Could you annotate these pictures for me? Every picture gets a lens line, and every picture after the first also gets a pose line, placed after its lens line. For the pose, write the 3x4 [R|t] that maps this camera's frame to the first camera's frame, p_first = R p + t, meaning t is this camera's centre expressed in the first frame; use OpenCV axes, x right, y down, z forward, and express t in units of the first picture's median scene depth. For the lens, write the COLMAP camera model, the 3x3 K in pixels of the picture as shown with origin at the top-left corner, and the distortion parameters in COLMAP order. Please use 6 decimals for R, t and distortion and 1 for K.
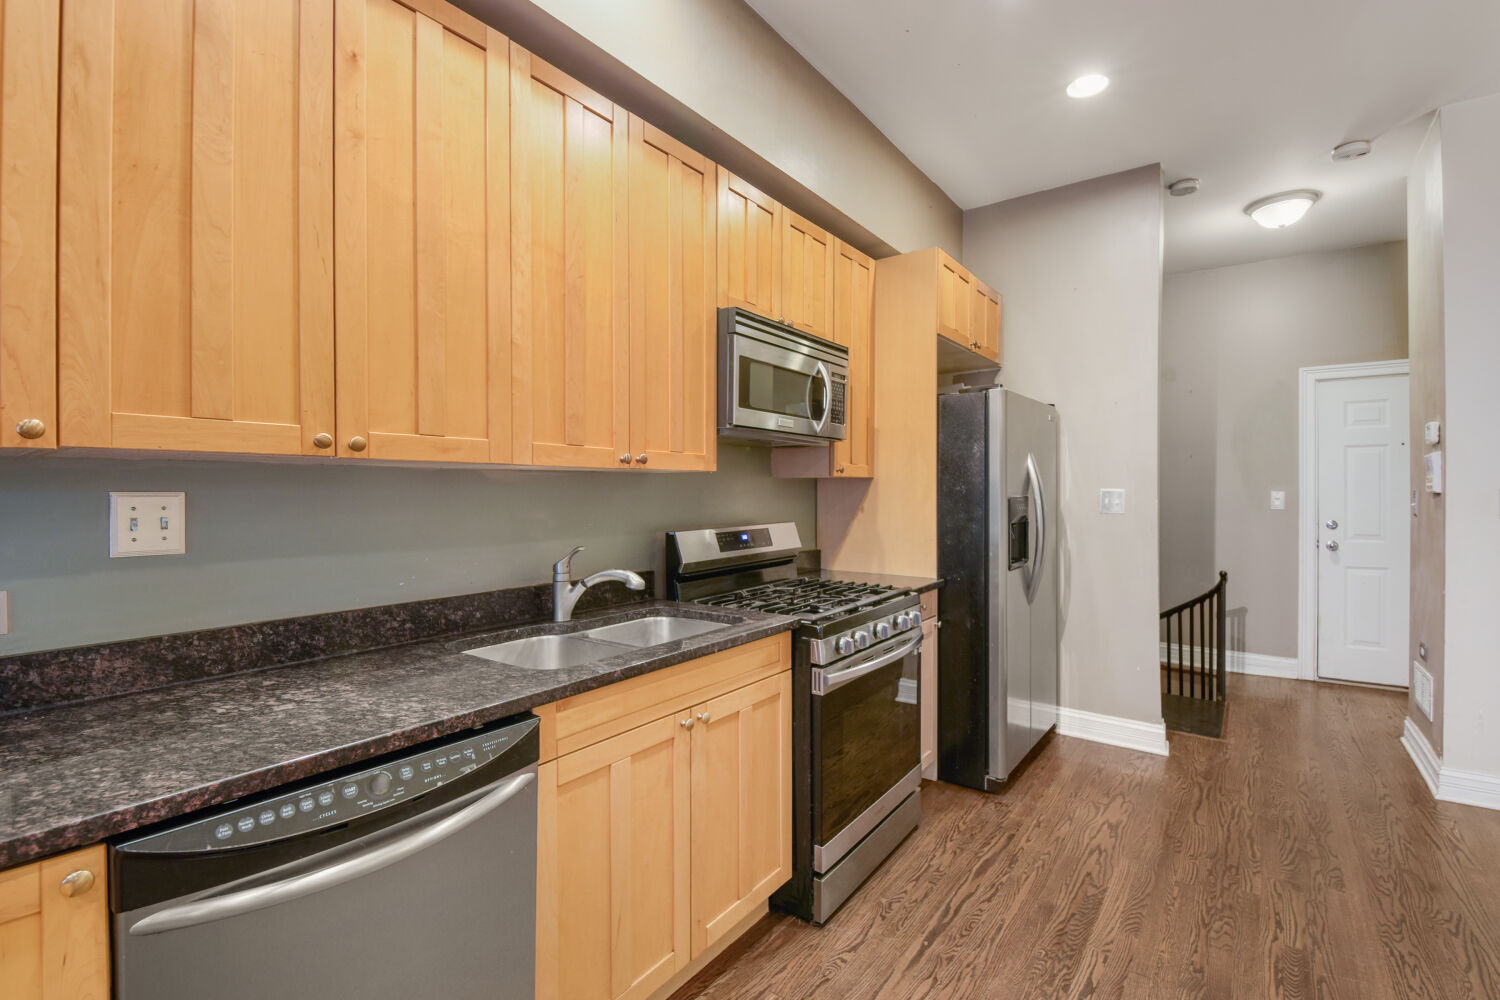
lens RADIAL K [[658.6, 0, 742.5], [0, 658.6, 511.1], [0, 0, 1]] dist [0.015387, -0.011769]
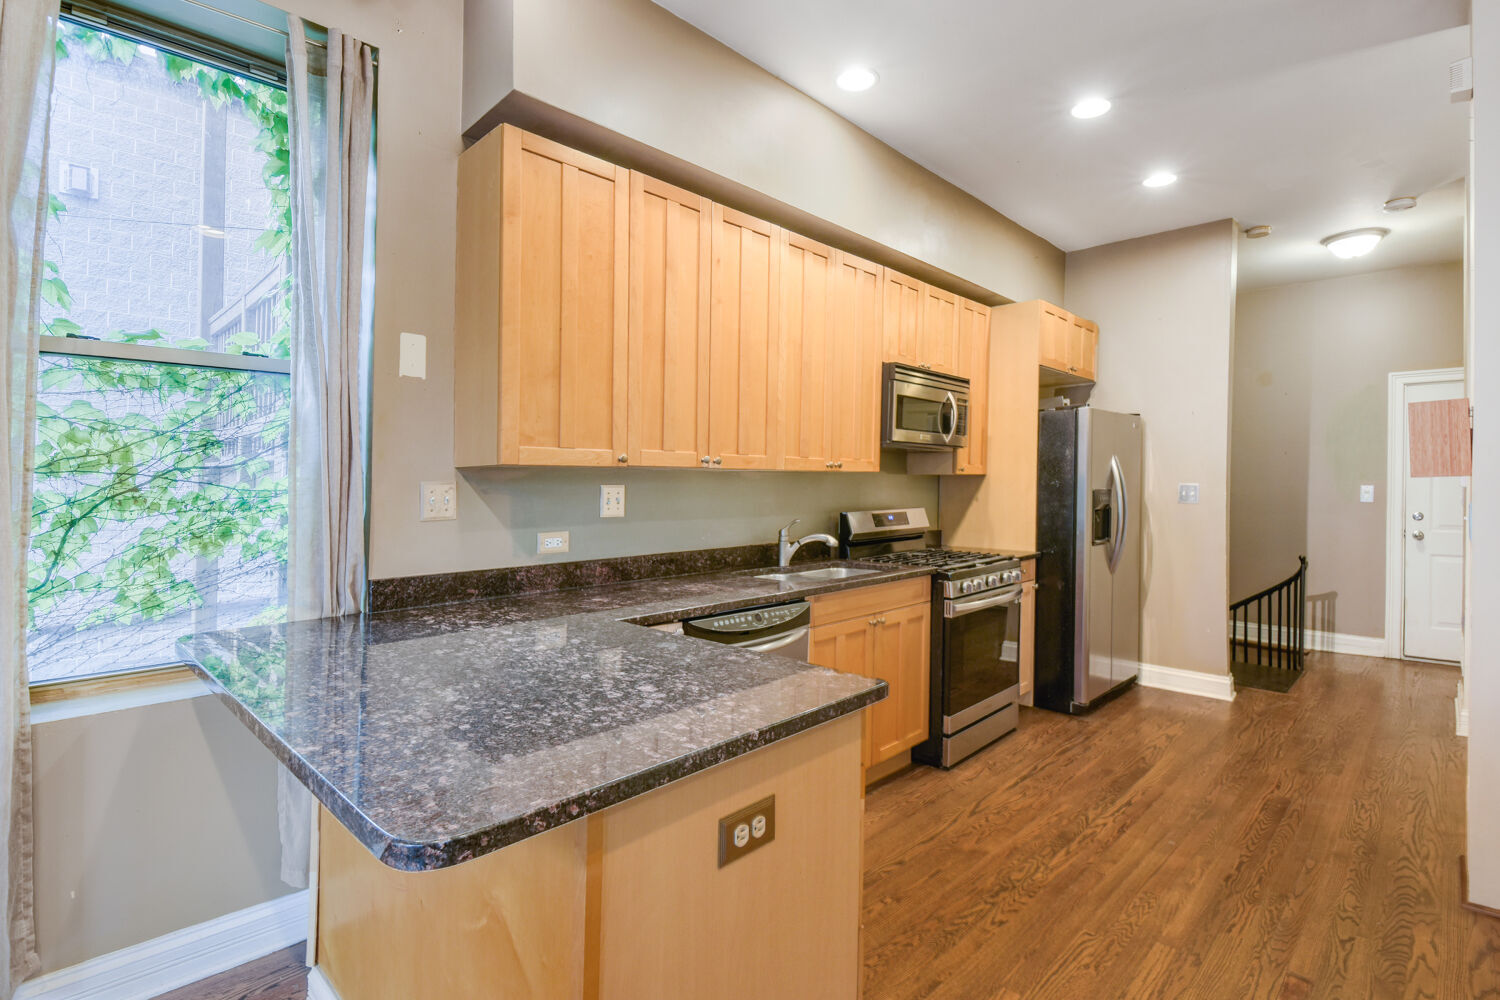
lens RADIAL K [[714.2, 0, 754.7], [0, 714.2, 479.2], [0, 0, 1]] dist [-0.007177, -0.000861]
pose [[0.993358, 0.004951, -0.114956, -0.131213], [-0.008561, 0.999485, -0.030936, 0.009848], [0.114743, 0.031714, 0.992889, -0.640177]]
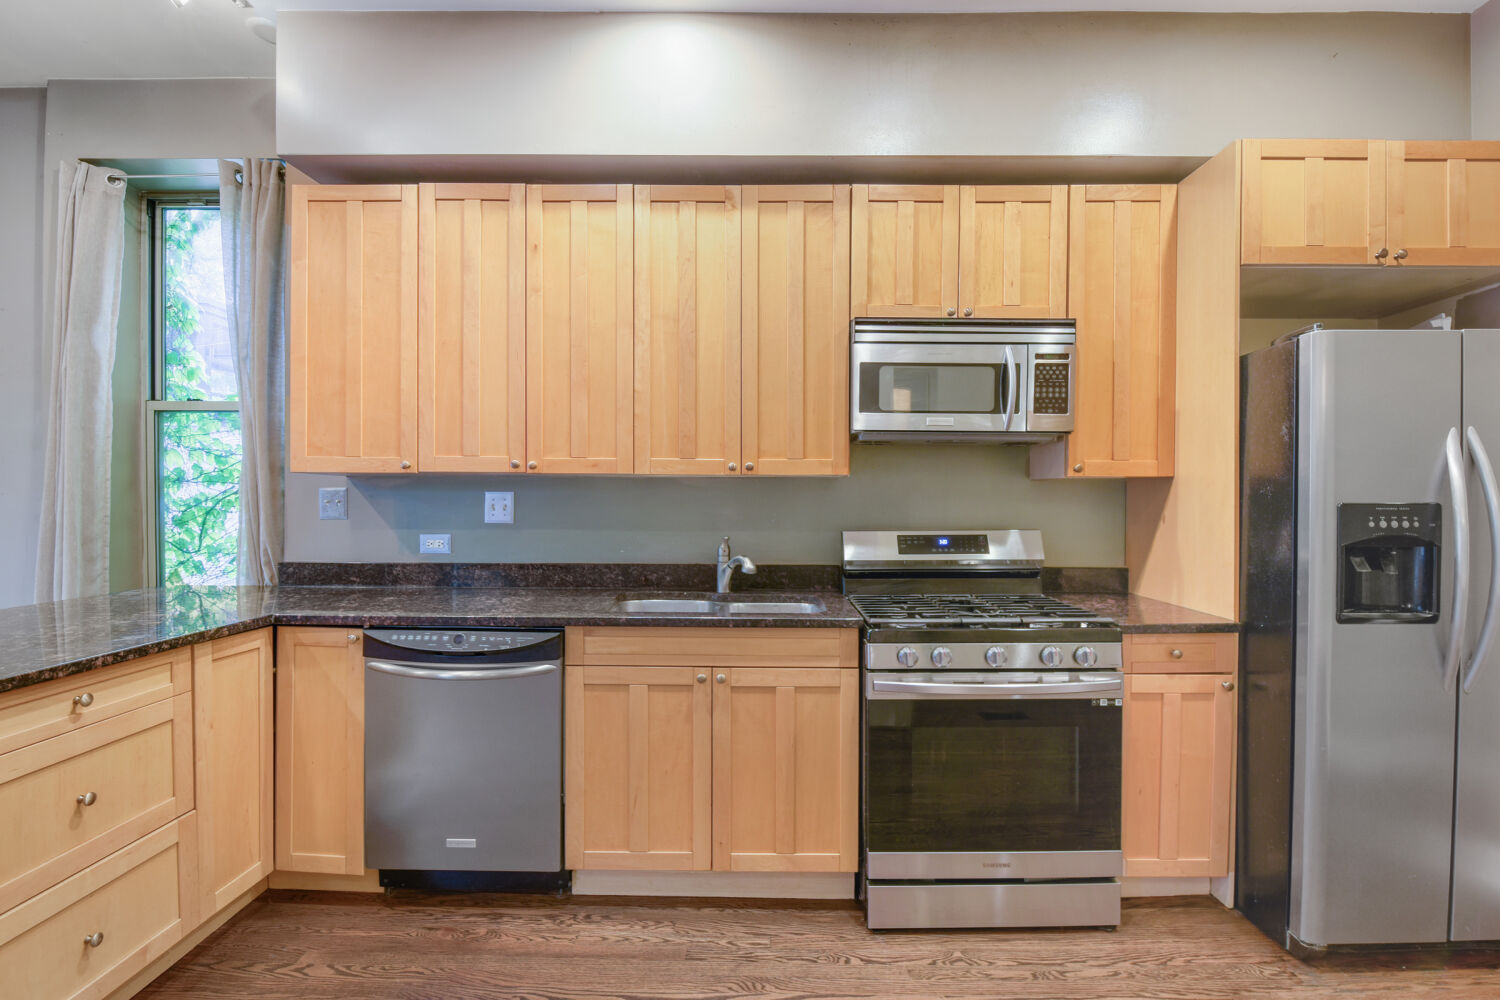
lens RADIAL K [[671.9, 0, 766.3], [0, 671.9, 515.7], [0, 0, 1]] dist [-0.004039, -0.000822]
pose [[0.609599, 0.030155, -0.792136, 0.725534], [-0.029451, 0.999448, 0.015382, -0.006120], [0.792163, 0.013952, 0.610150, 0.230198]]
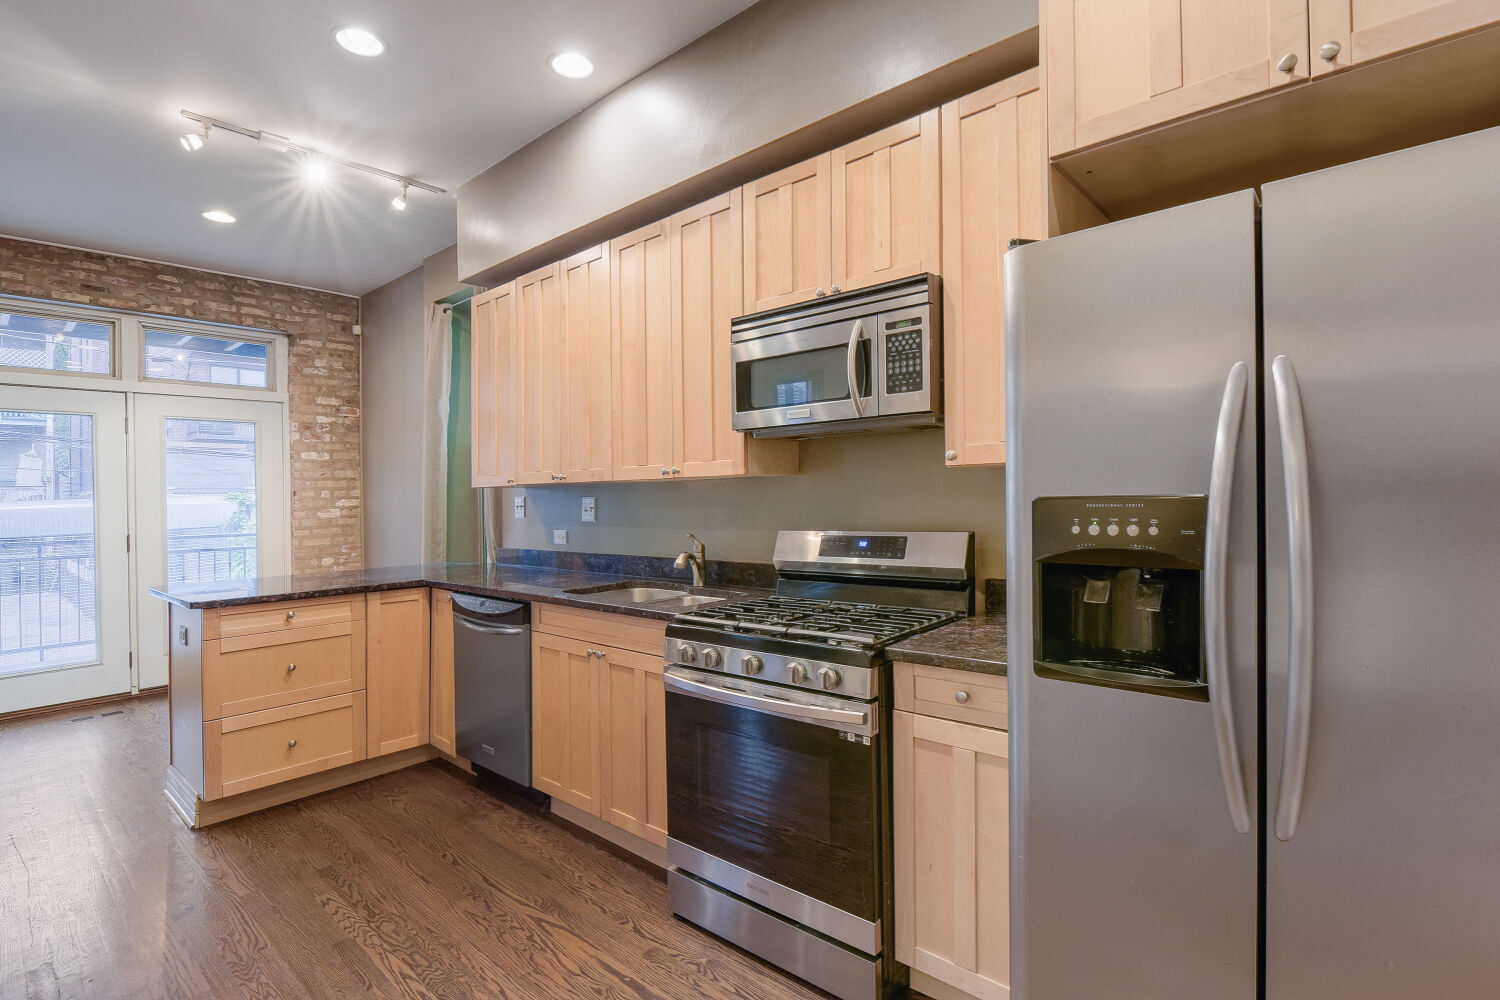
lens RADIAL K [[721.7, 0, 750.0], [0, 721.7, 500.0], [0, 0, 1]] dist [0.000027, -0.010716]
pose [[-0.065923, 0.015543, -0.997704, 1.106949], [-0.001563, 0.999876, 0.015681, -0.035983], [0.997823, 0.002593, -0.065891, 1.067415]]
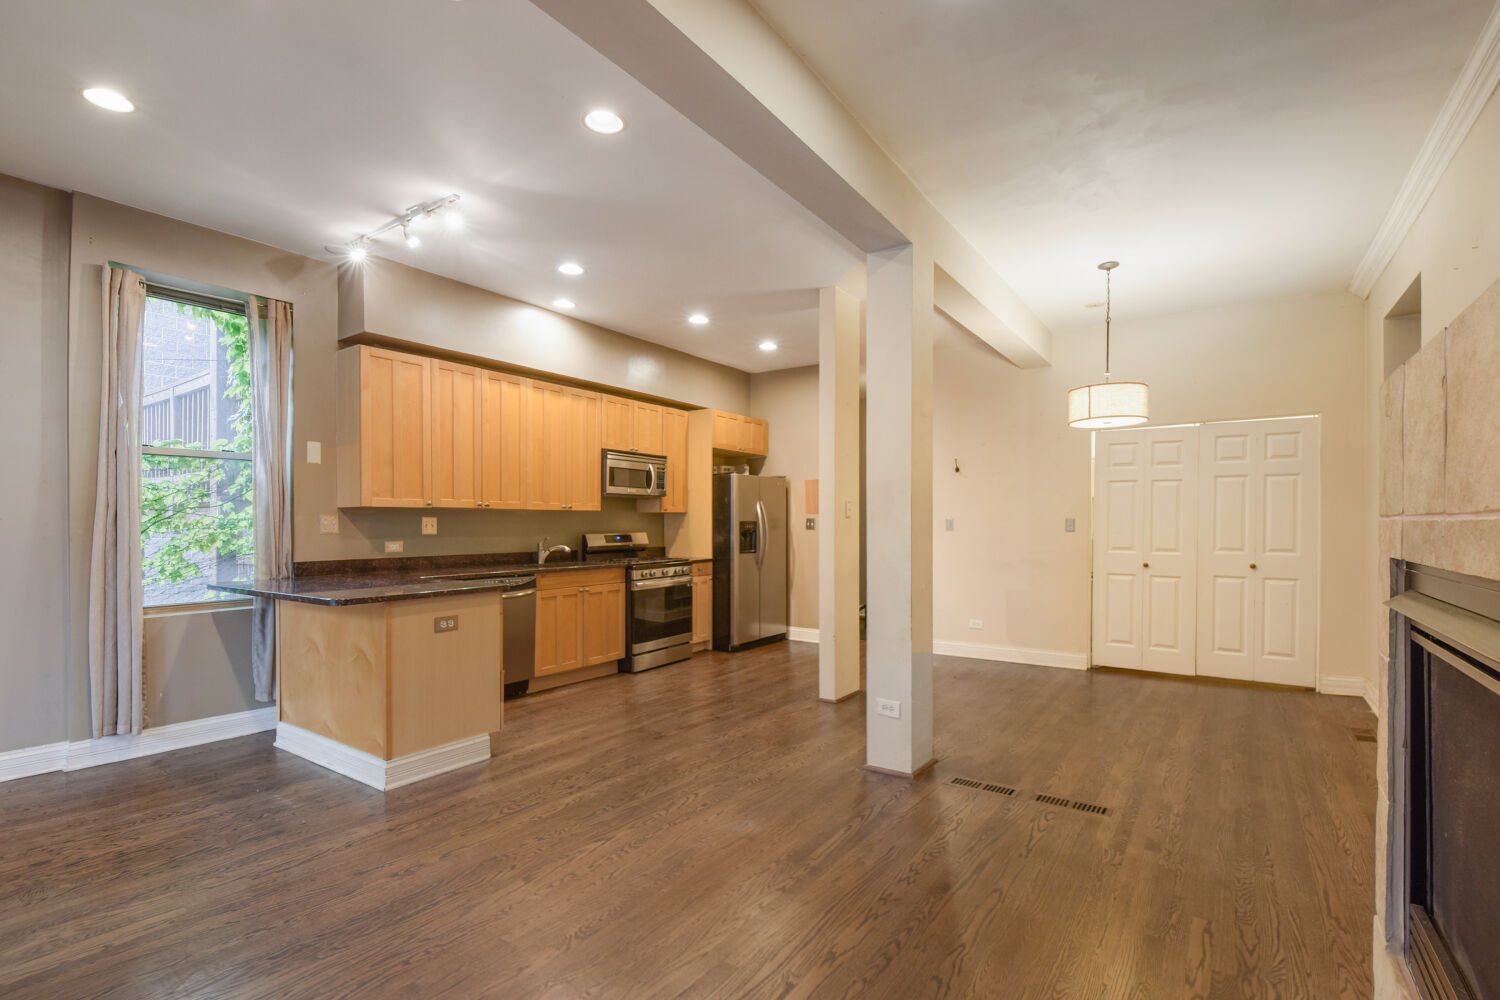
lens RADIAL K [[685.2, 0, 774.0], [0, 685.2, 535.7], [0, 0, 1]] dist [-0.001583, -0.010353]
pose [[0.997472, 0.003979, 0.070949, 0.446754], [-0.003514, 0.999972, -0.006679, 0.055793], [-0.070974, 0.006413, 0.997458, -1.743841]]
